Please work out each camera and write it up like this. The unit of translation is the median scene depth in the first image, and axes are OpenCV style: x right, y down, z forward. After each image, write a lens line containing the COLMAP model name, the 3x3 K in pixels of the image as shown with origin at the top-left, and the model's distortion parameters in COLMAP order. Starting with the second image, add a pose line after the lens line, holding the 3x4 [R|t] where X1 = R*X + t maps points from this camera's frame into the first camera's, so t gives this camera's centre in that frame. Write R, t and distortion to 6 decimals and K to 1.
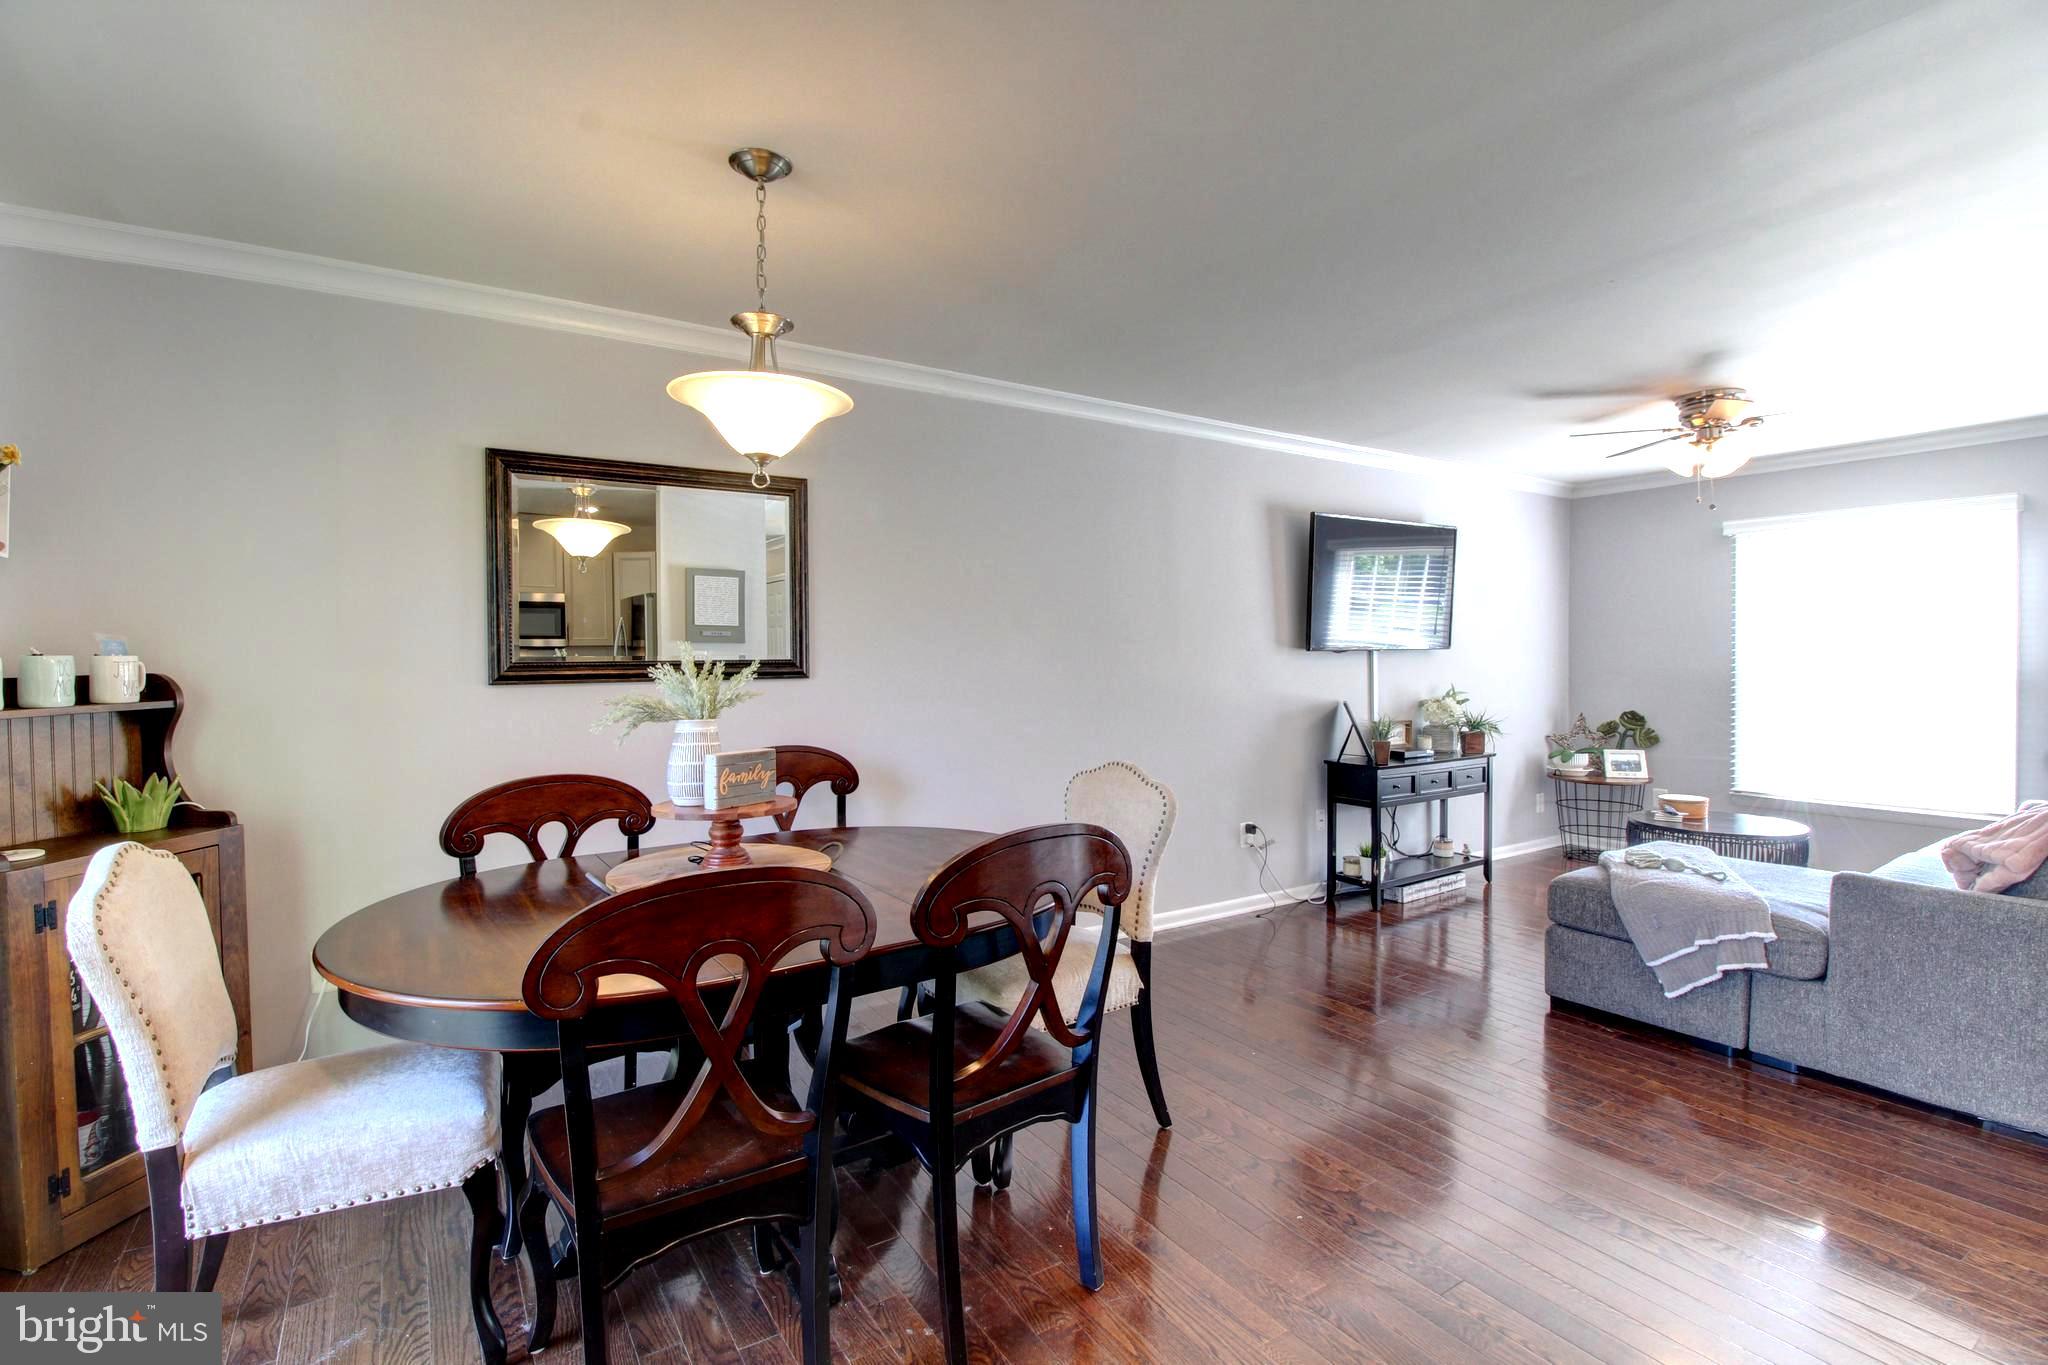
lens RADIAL K [[946.6, 0, 1017.9], [0, 946.6, 664.2], [0, 0, 1]] dist [0.002323, -0.014334]
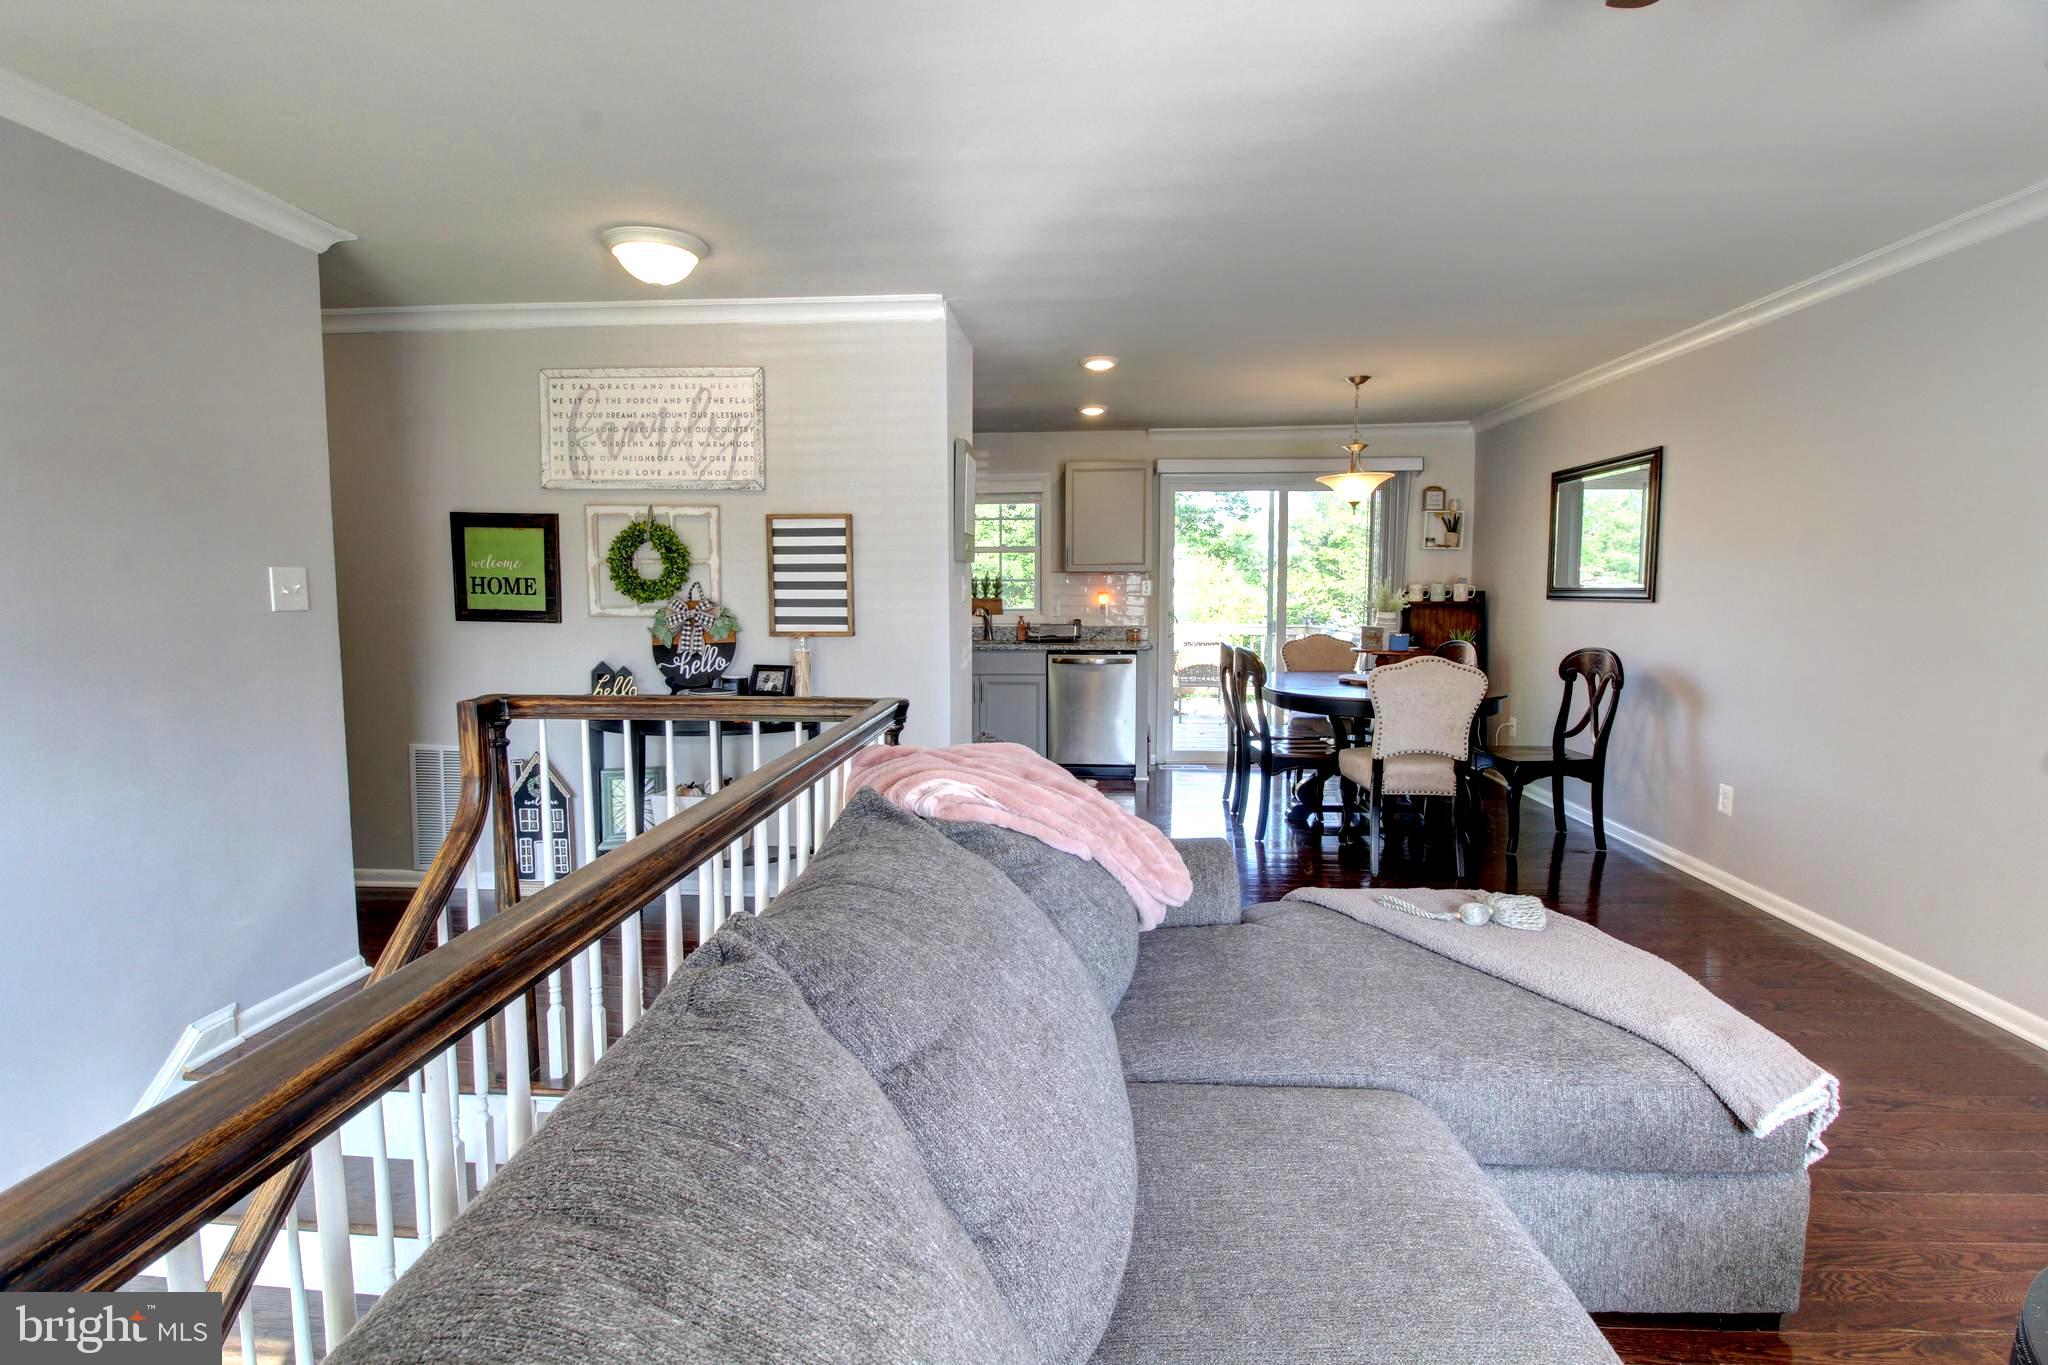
lens RADIAL K [[946.6, 0, 1017.9], [0, 946.6, 664.2], [0, 0, 1]] dist [0.002323, -0.014334]
pose [[-0.597990, 0.069602, -0.798476, 0.877173], [-0.005914, 0.995812, 0.091232, -0.009424], [0.801482, 0.059278, -0.595074, 0.710699]]
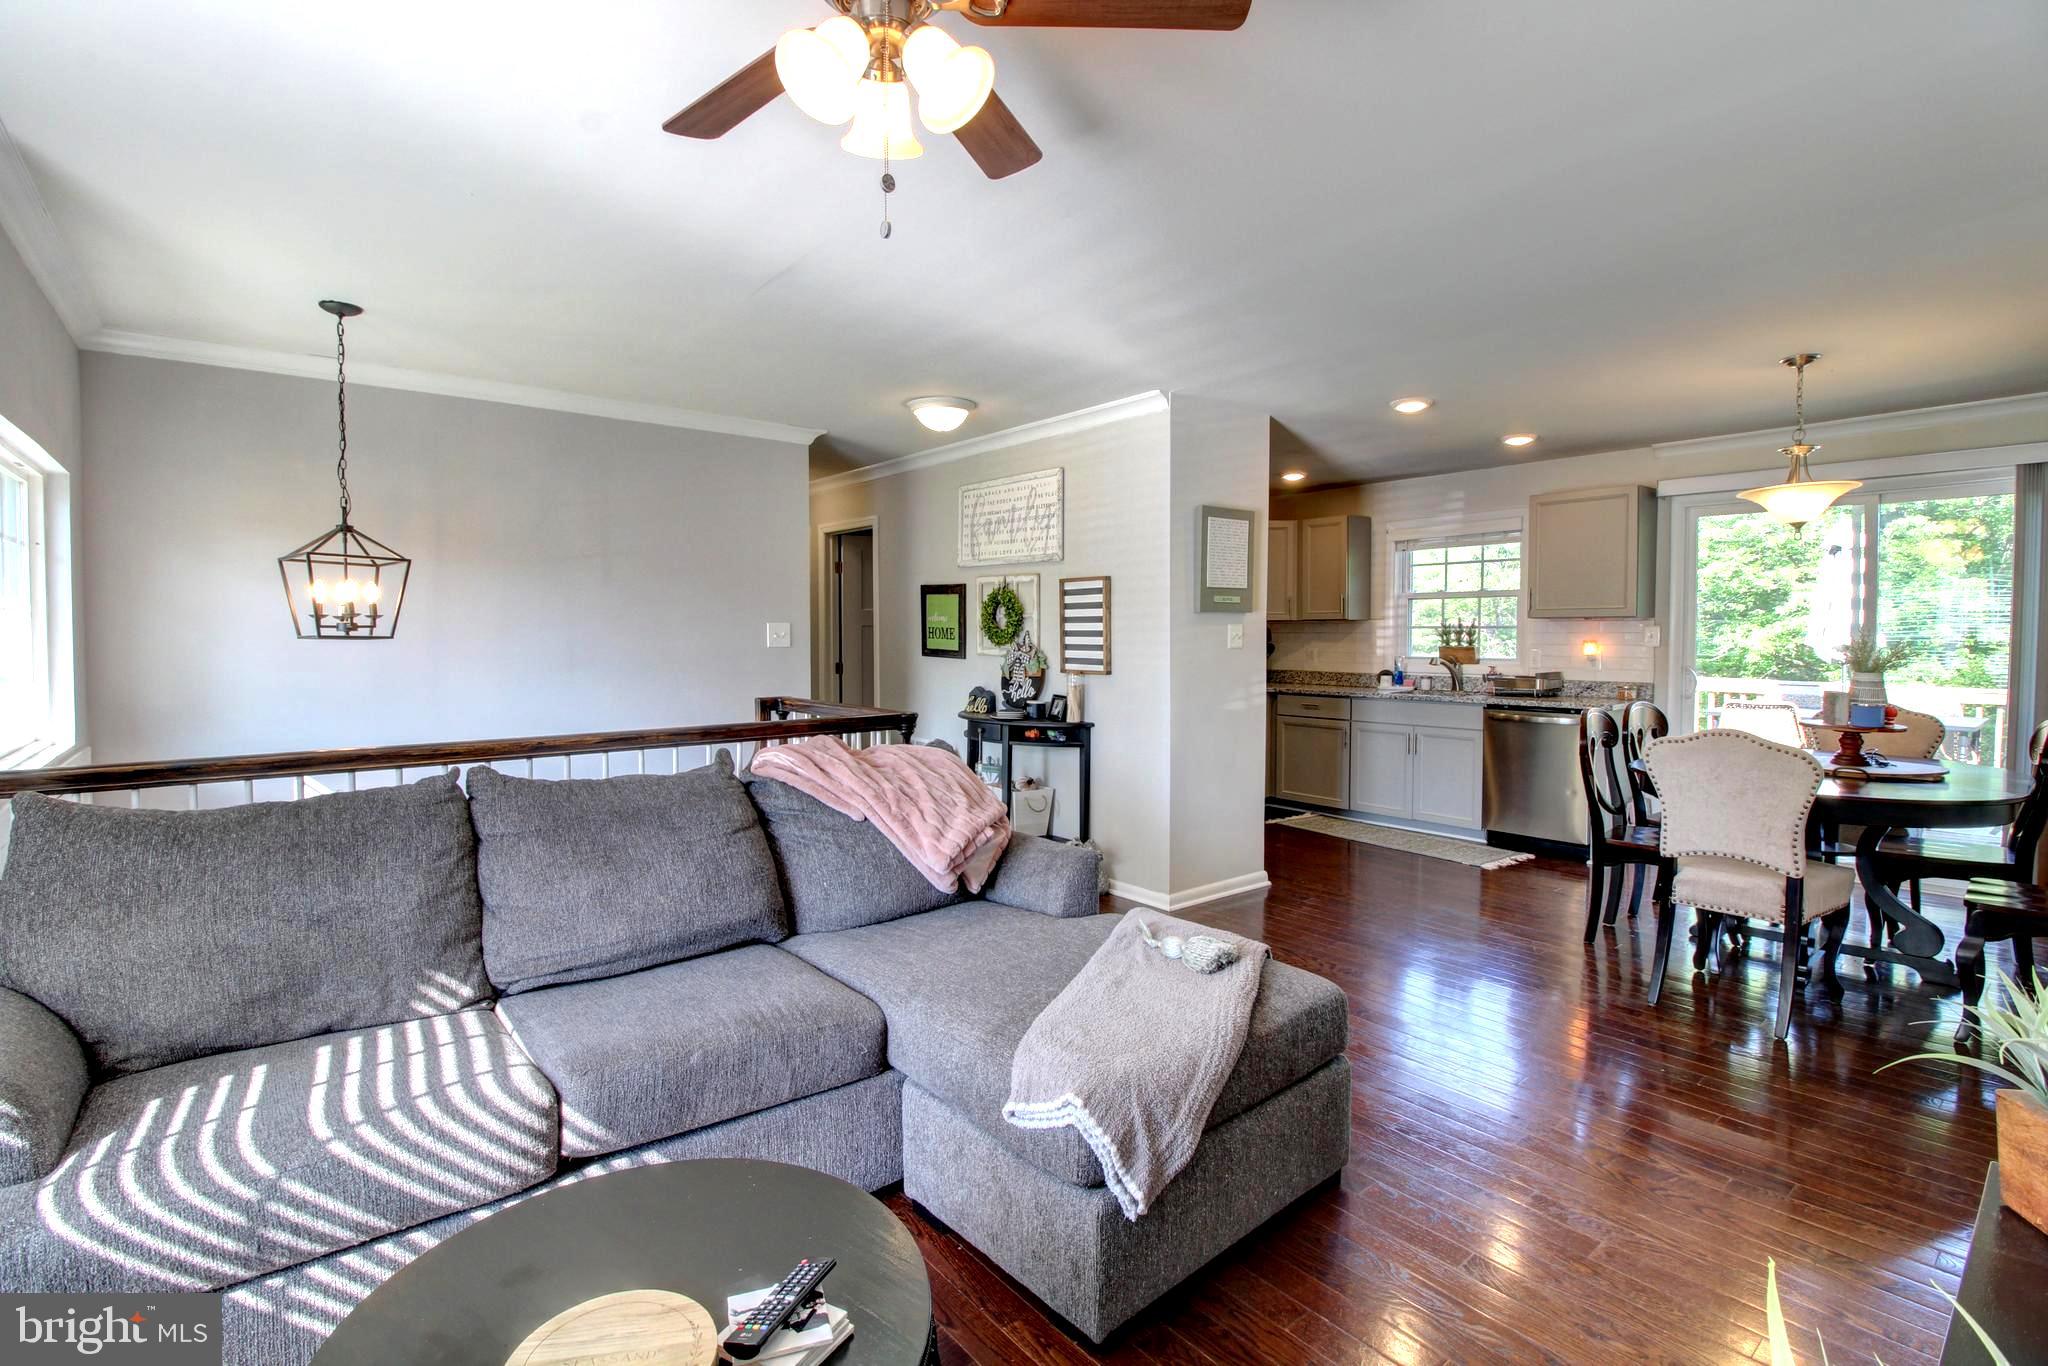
lens RADIAL K [[946.6, 0, 1017.9], [0, 946.6, 664.7], [0, 0, 1]] dist [0.002323, -0.014334]
pose [[-0.994118, 0.006916, -0.108081, 0.554290], [0.001928, 0.998931, 0.046185, -0.014708], [0.108285, 0.045705, -0.993069, 1.048862]]
